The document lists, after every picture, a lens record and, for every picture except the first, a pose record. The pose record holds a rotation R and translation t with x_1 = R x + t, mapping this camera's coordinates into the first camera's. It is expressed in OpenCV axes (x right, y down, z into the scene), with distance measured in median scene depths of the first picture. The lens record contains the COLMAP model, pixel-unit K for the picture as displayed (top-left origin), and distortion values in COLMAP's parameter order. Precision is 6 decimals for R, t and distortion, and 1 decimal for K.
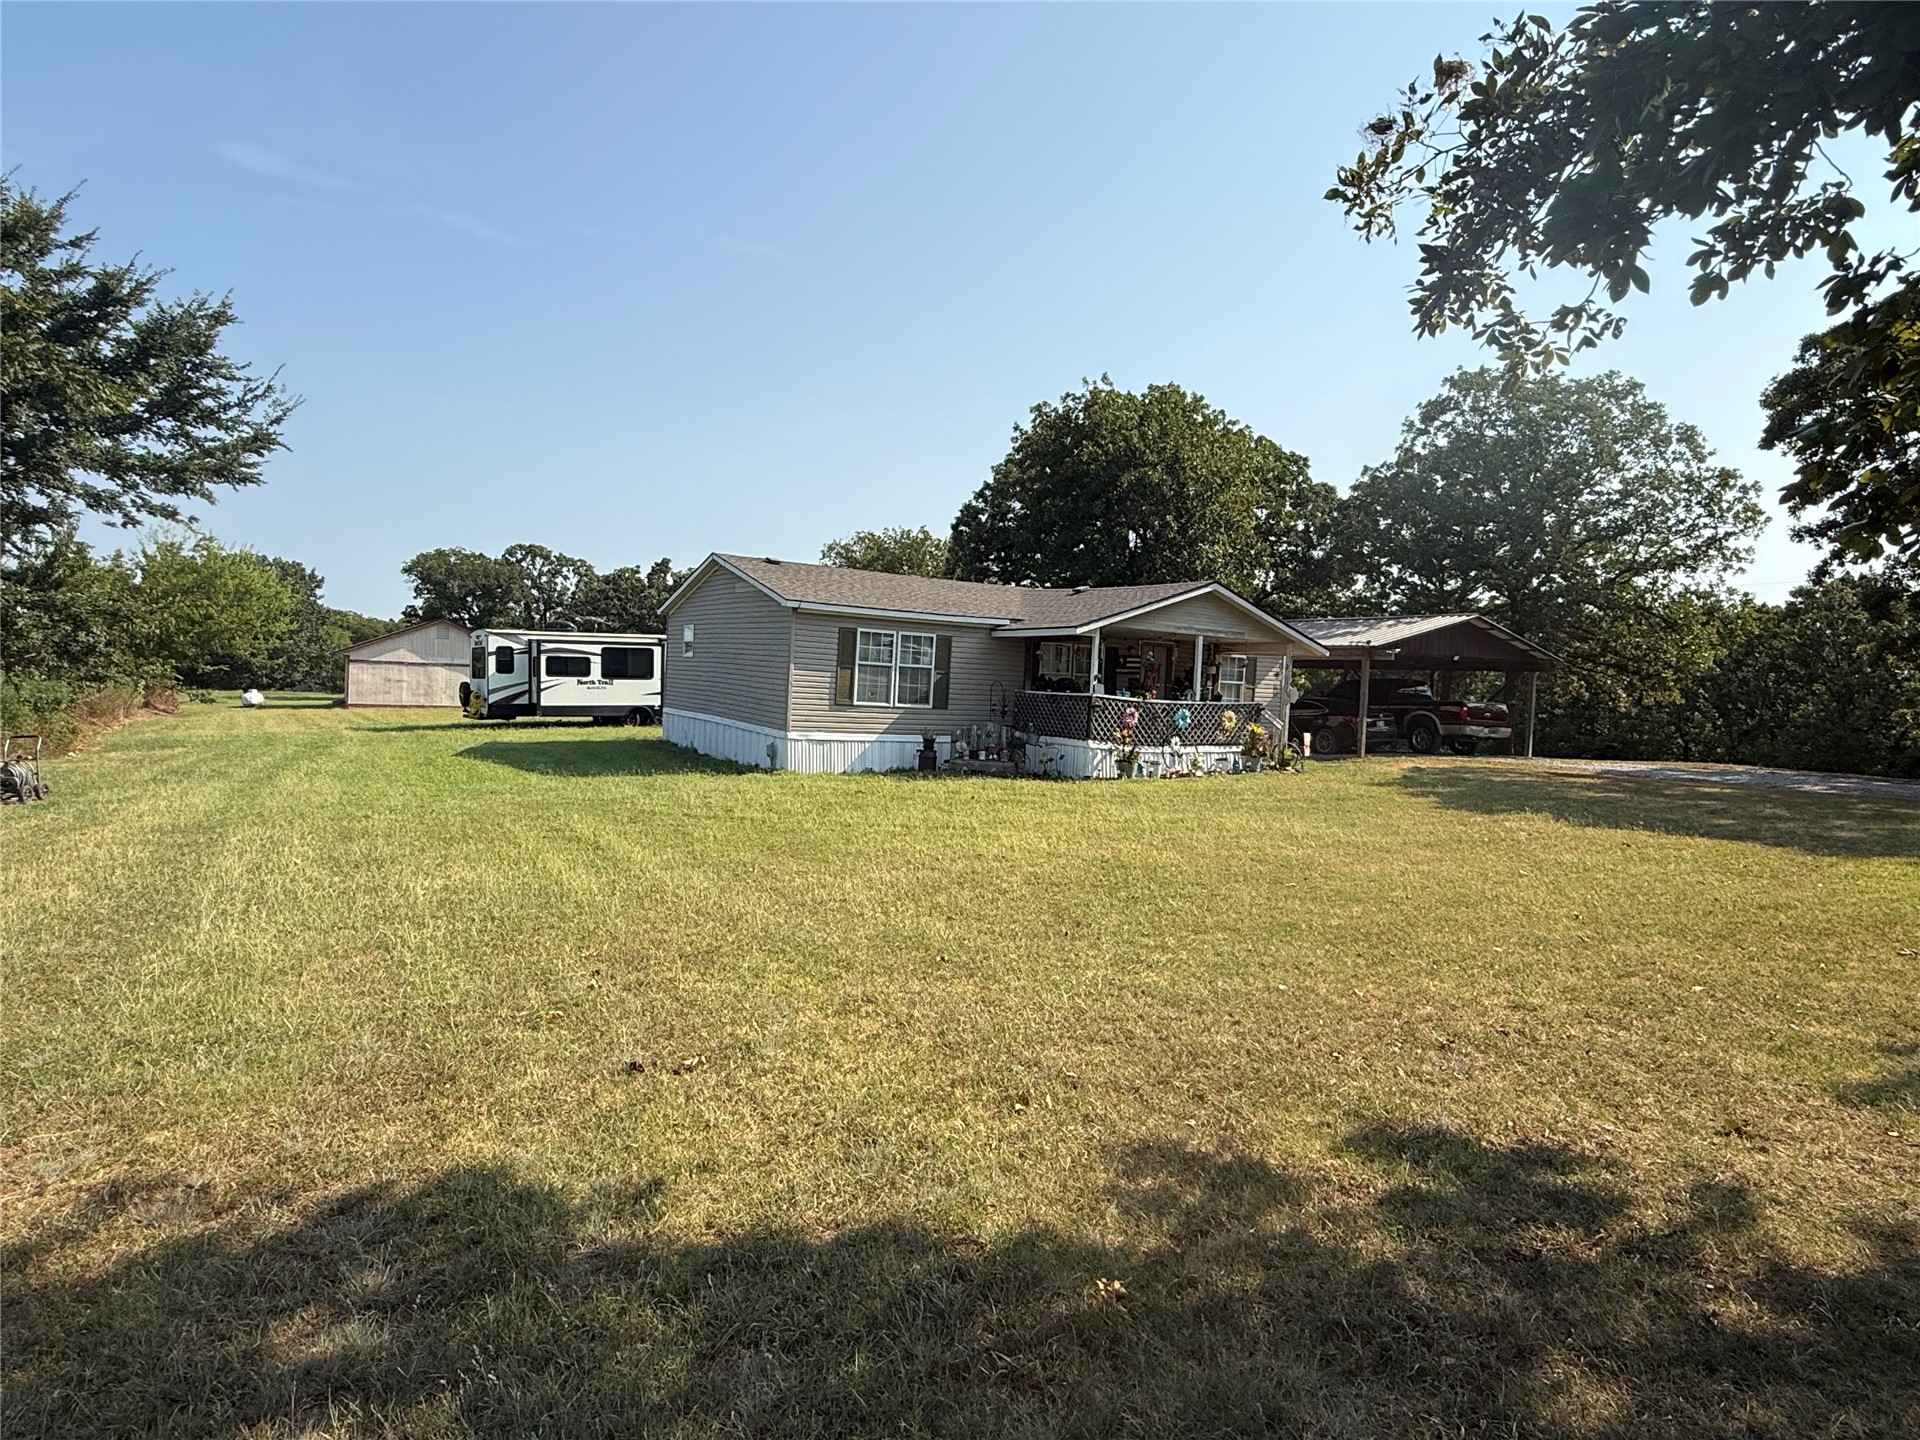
lens RADIAL K [[1095.0, 0, 966.4], [0, 1095.0, 724.0], [0, 0, 1]] dist [-0.005037, 0.004432]
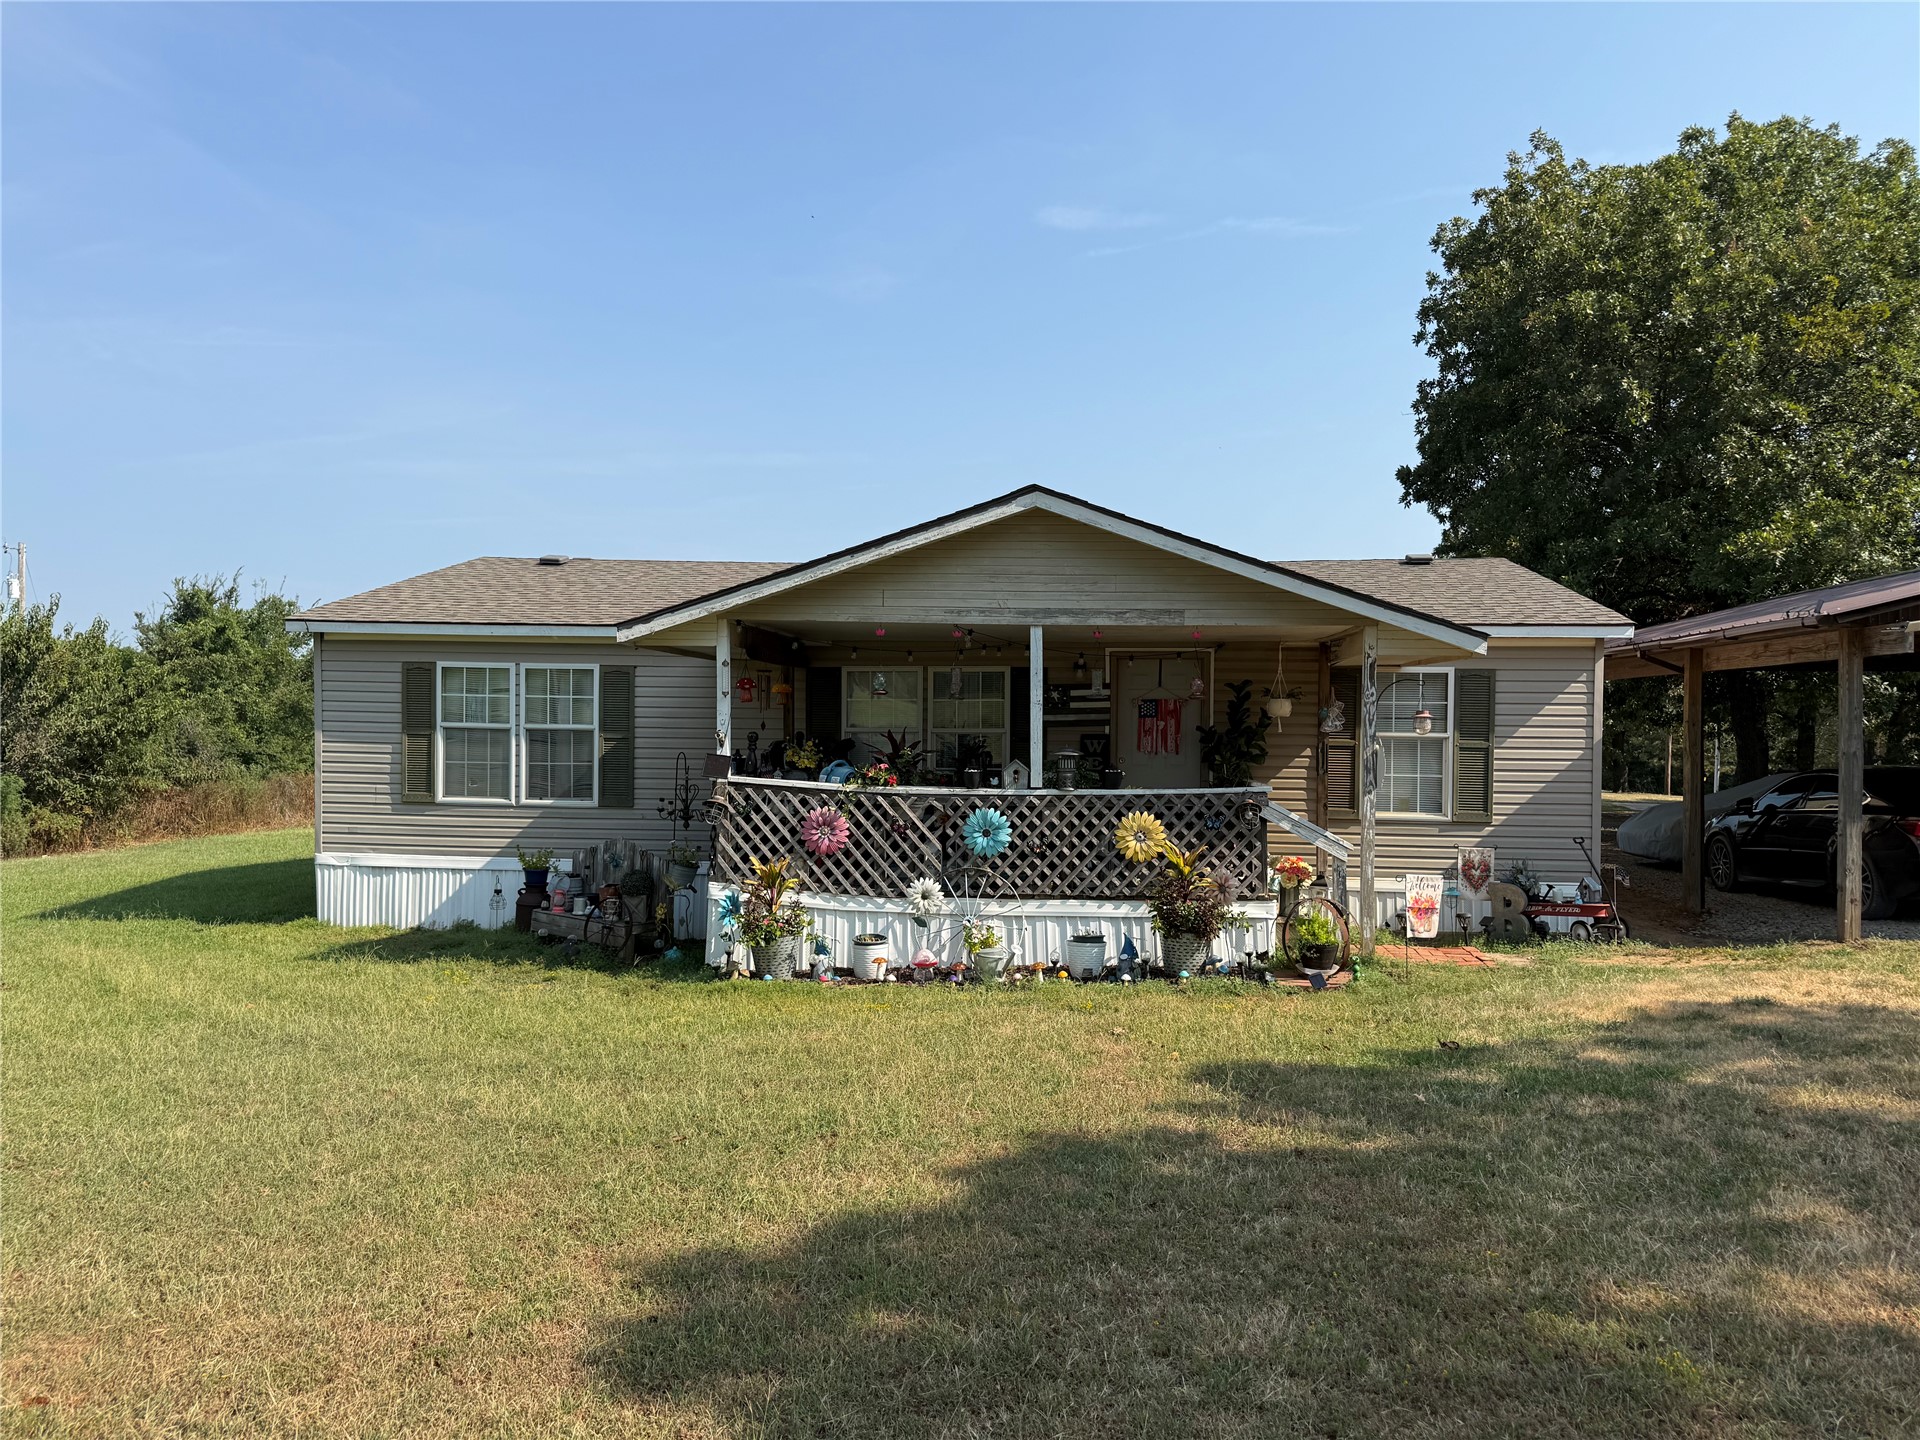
lens RADIAL K [[1347.2, 0, 965.2], [0, 1347.2, 716.9], [0, 0, 1]] dist [0.055562, -0.072939]
pose [[0.798815, -0.039697, -0.600266, 0.504631], [0.003439, 0.998105, -0.061430, -0.017138], [0.601567, 0.047007, 0.797438, 0.606364]]
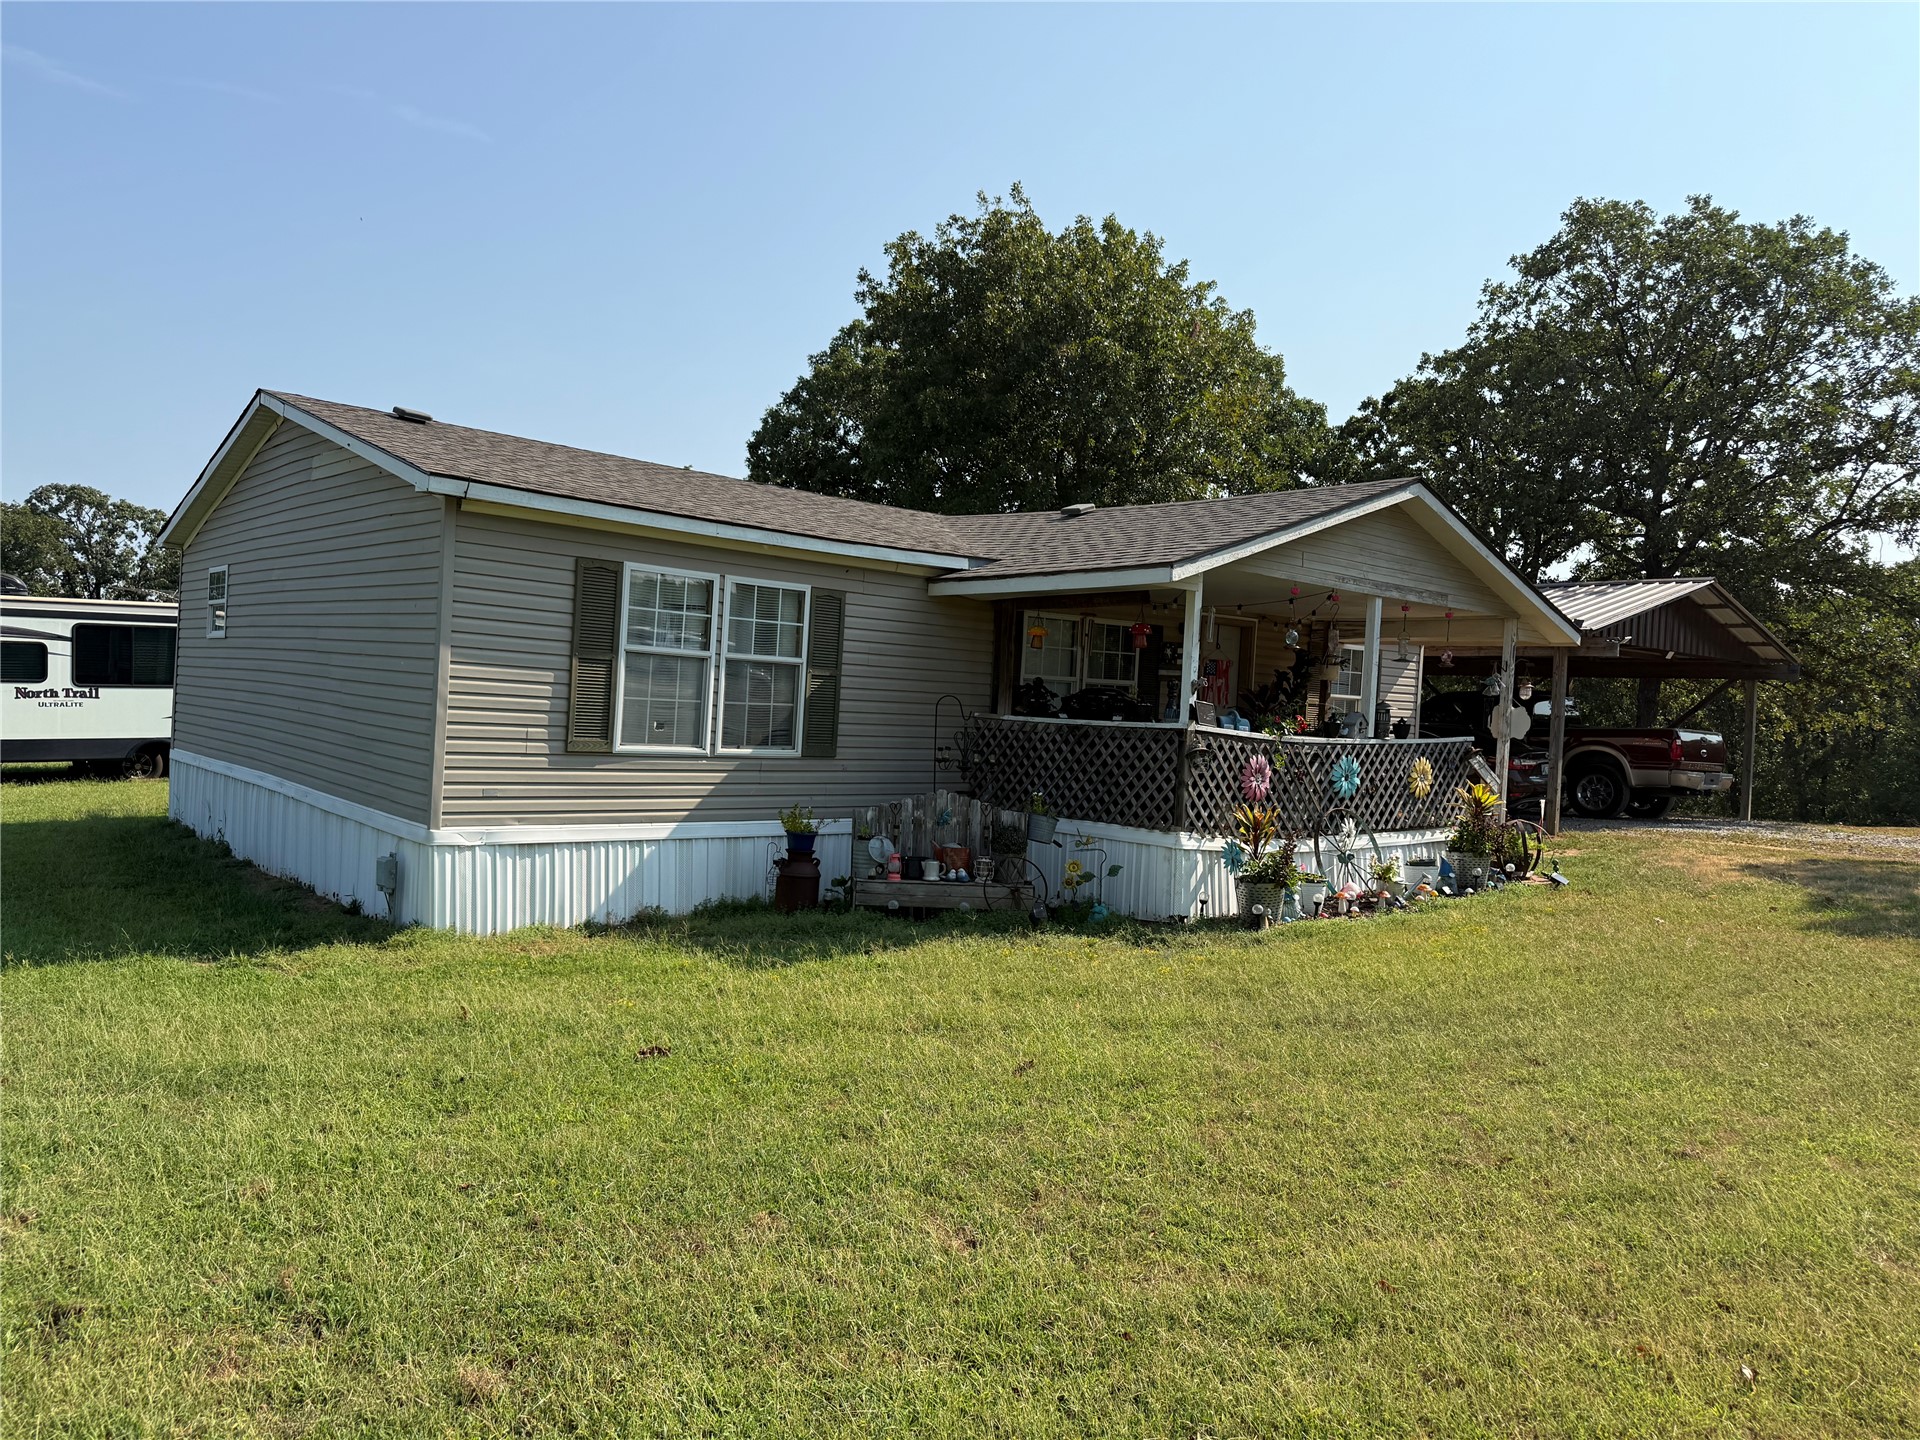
lens RADIAL K [[1336.1, 0, 963.8], [0, 1336.1, 727.5], [0, 0, 1]] dist [0.132677, -0.228195]
pose [[0.984097, -0.002109, 0.177619, -0.063000], [0.004504, 0.999904, -0.013084, -0.019020], [-0.177574, 0.013676, 0.984012, 0.479633]]
